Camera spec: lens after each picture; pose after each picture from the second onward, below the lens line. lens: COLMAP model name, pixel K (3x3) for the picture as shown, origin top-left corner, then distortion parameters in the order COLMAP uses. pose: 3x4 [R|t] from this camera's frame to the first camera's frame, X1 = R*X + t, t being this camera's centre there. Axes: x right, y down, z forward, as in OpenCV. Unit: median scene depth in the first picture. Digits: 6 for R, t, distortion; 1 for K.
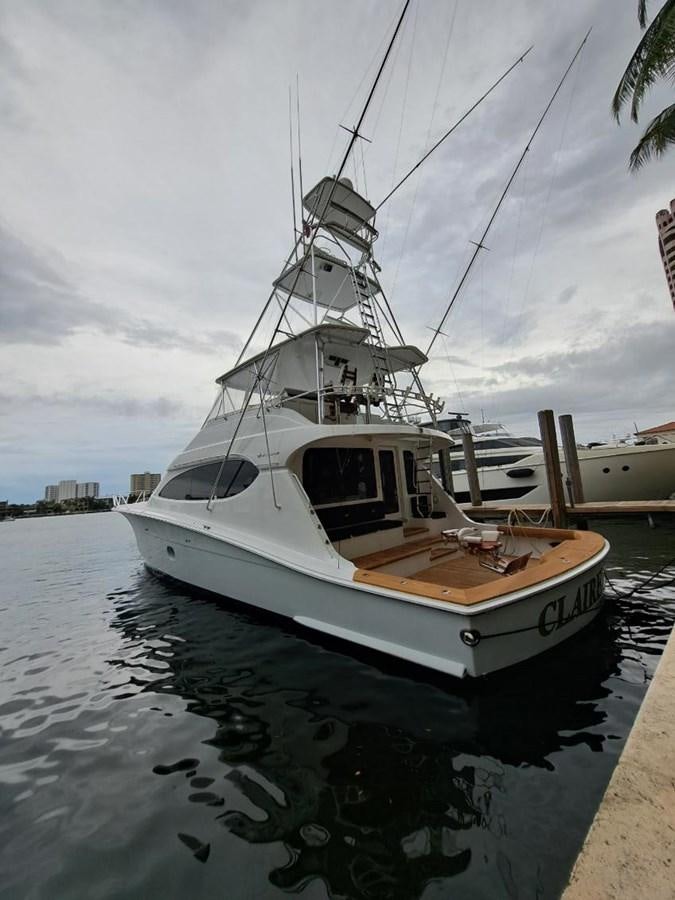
lens RADIAL K [[359.9, 0, 341.5], [0, 359.9, 431.3], [0, 0, 1]] dist [-0.012426, 0.000192]
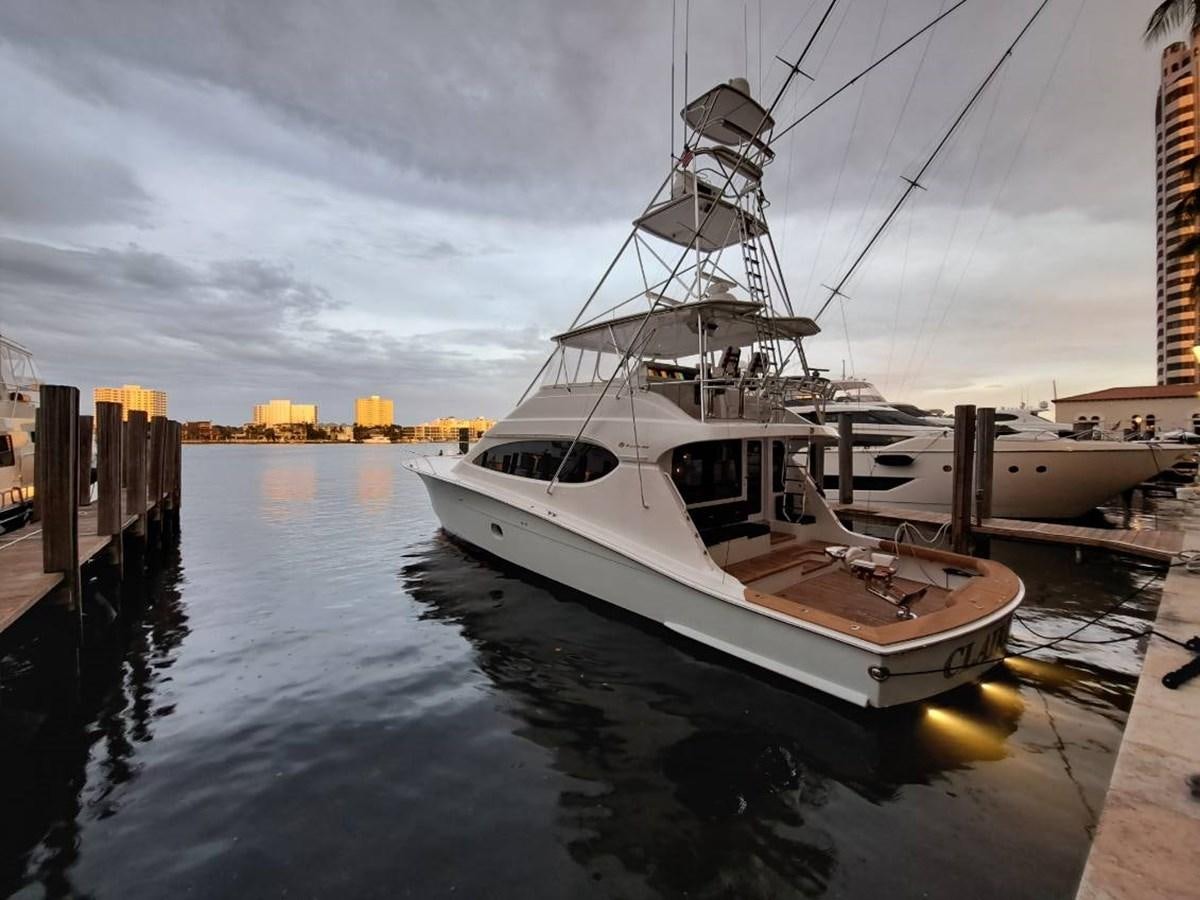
lens RADIAL K [[473.1, 0, 593.5], [0, 473.1, 441.3], [0, 0, 1]] dist [-0.014321, 0.000537]
pose [[0.993839, 0.080870, -0.075787, -0.185170], [-0.067333, 0.983706, 0.166699, -0.115294], [0.088033, -0.160569, 0.983091, -0.135653]]
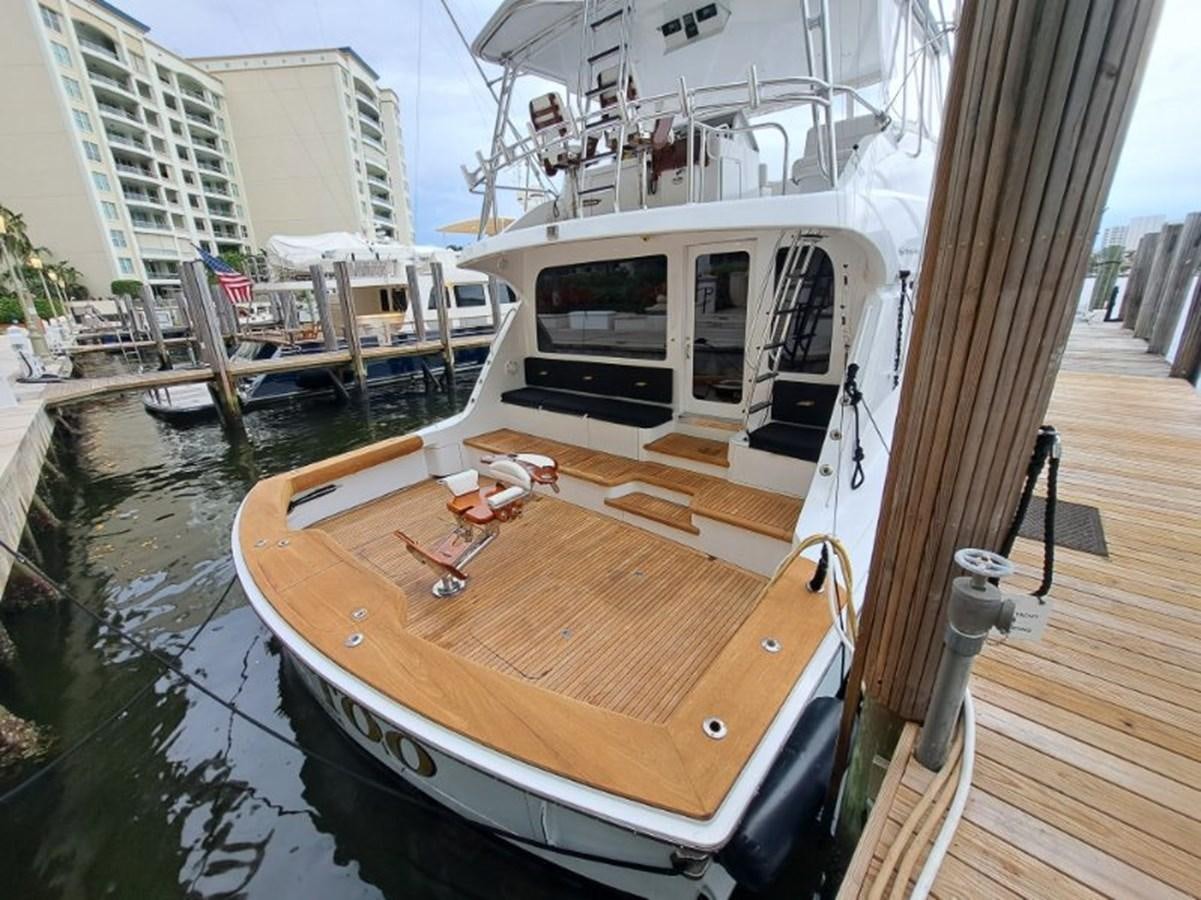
lens RADIAL K [[473.5, 0, 594.0], [0, 473.5, 441.3], [0, 0, 1]] dist [-0.014321, 0.000537]
pose [[0.094253, 0.388089, -0.916790, 0.746186], [0.190278, 0.896890, 0.399227, 0.001181], [0.977195, -0.212074, 0.010690, 0.880636]]
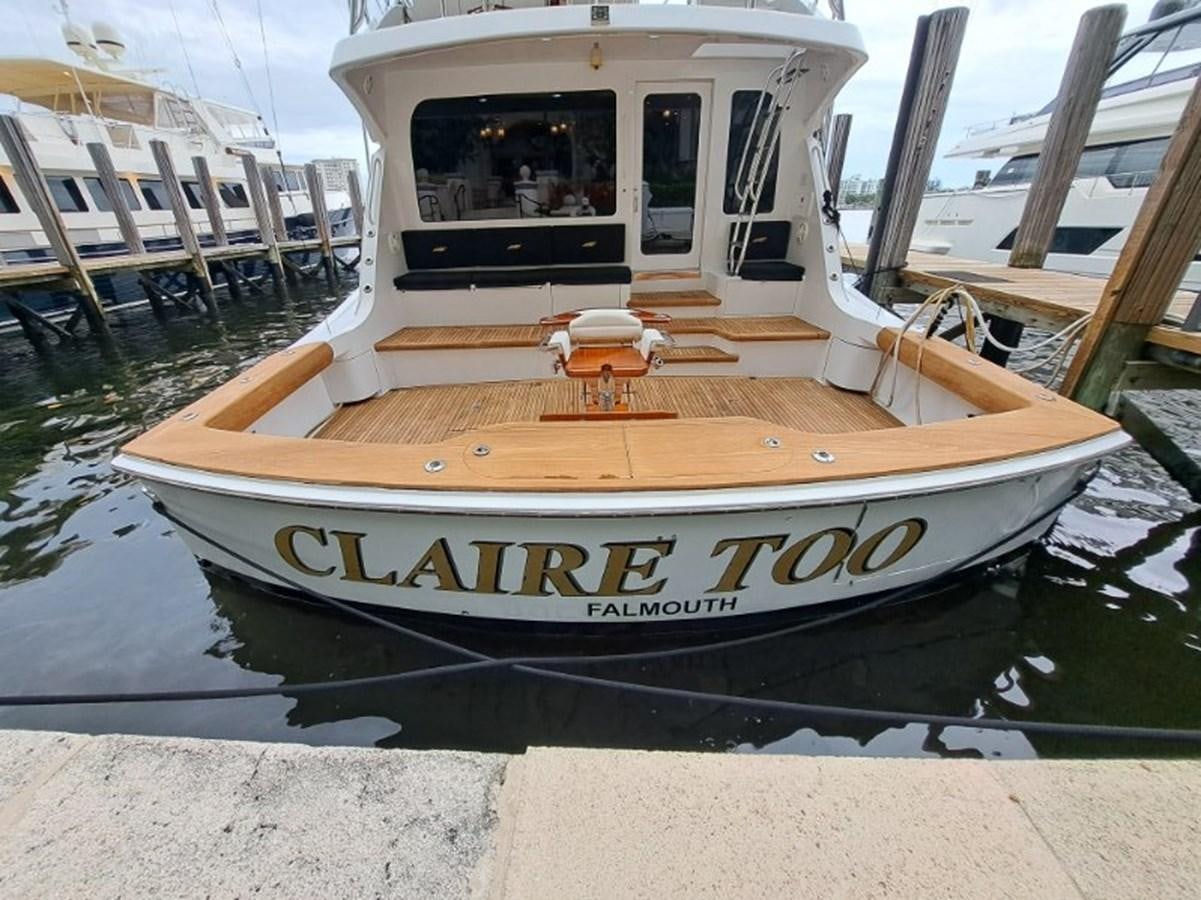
lens RADIAL K [[471.6, 0, 579.3], [0, 471.6, 432.1], [0, 0, 1]] dist [-0.007804, 0.000269]
pose [[0.736302, 0.337369, -0.586550, 0.534279], [0.073446, 0.821873, 0.564917, 0.063072], [0.672655, -0.459029, 0.580368, 0.476726]]
